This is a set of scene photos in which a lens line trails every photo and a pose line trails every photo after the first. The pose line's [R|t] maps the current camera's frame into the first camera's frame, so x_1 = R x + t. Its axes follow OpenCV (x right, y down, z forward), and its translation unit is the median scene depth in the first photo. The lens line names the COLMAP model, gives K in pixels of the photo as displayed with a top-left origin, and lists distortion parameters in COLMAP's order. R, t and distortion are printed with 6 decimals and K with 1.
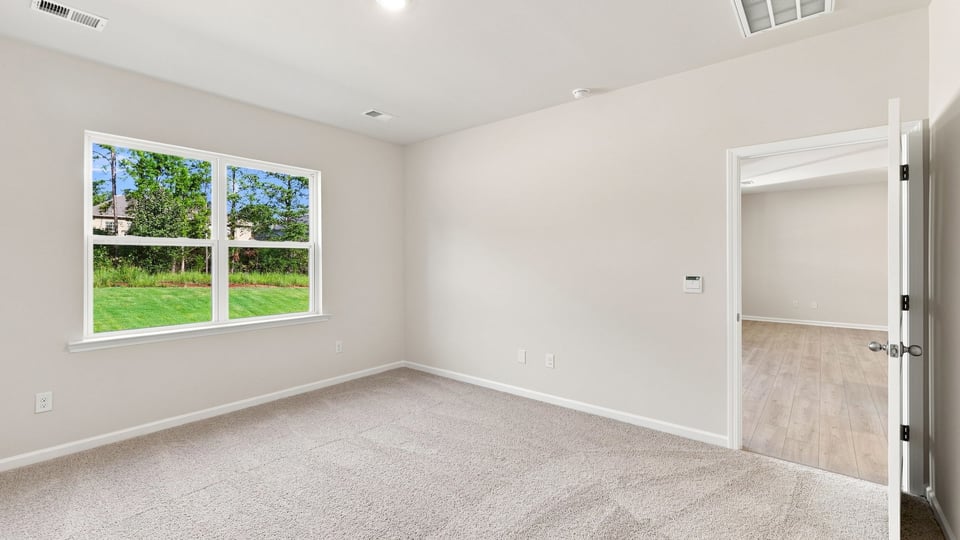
lens RADIAL K [[415.3, 0, 480.9], [0, 415.3, 264.5], [0, 0, 1]] dist [-0.004538, -0.000478]
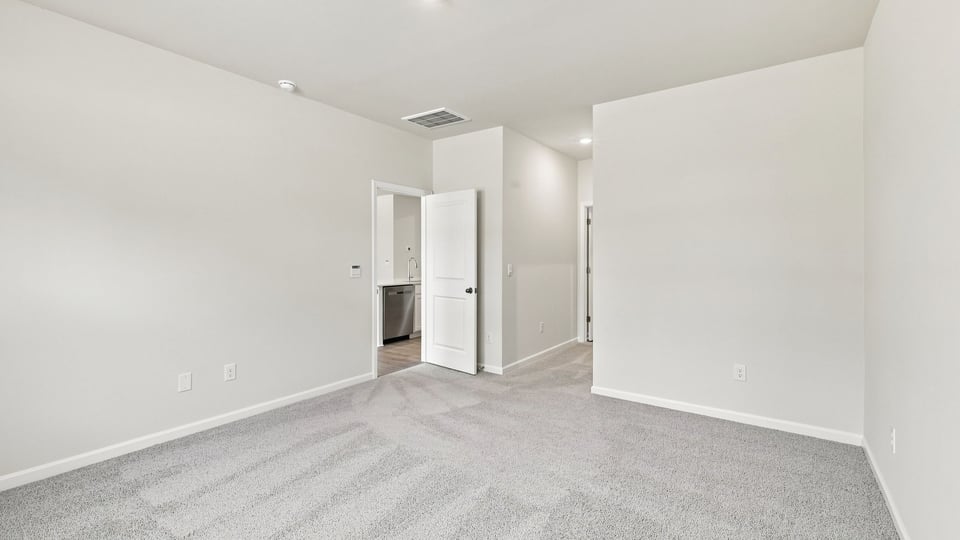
lens RADIAL K [[415.3, 0, 476.3], [0, 415.3, 259.8], [0, 0, 1]] dist [-0.004538, -0.000478]
pose [[-0.064043, -0.007666, 0.997918, -0.910155], [0.006285, 0.999948, 0.008085, 0.000276], [-0.997927, 0.006790, -0.063991, 0.710600]]
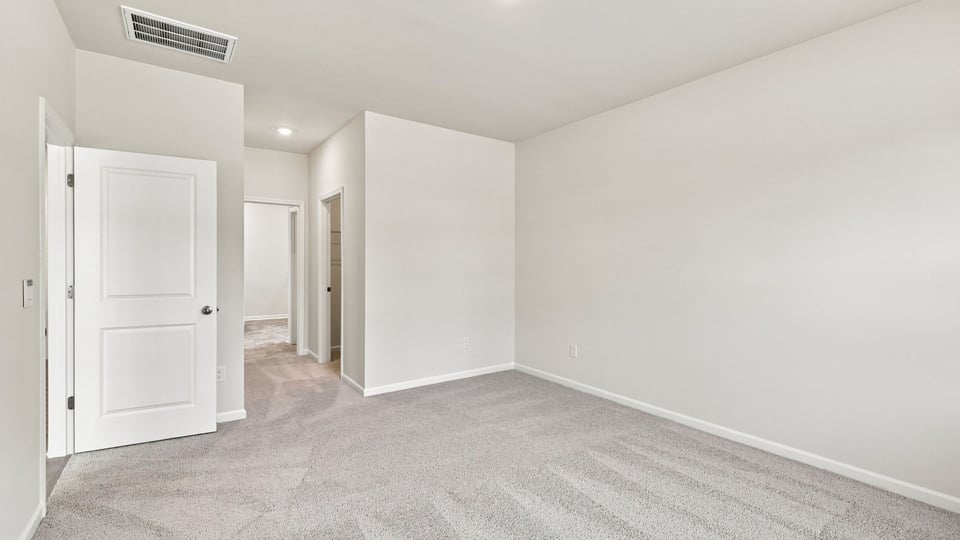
lens RADIAL K [[415.3, 0, 478.1], [0, 415.3, 265.9], [0, 0, 1]] dist [-0.004538, -0.000478]
pose [[-0.964516, -0.006774, 0.263937, -0.307820], [-0.002572, 0.999864, 0.016264, -0.004200], [-0.264012, 0.015008, -0.964403, 1.456253]]
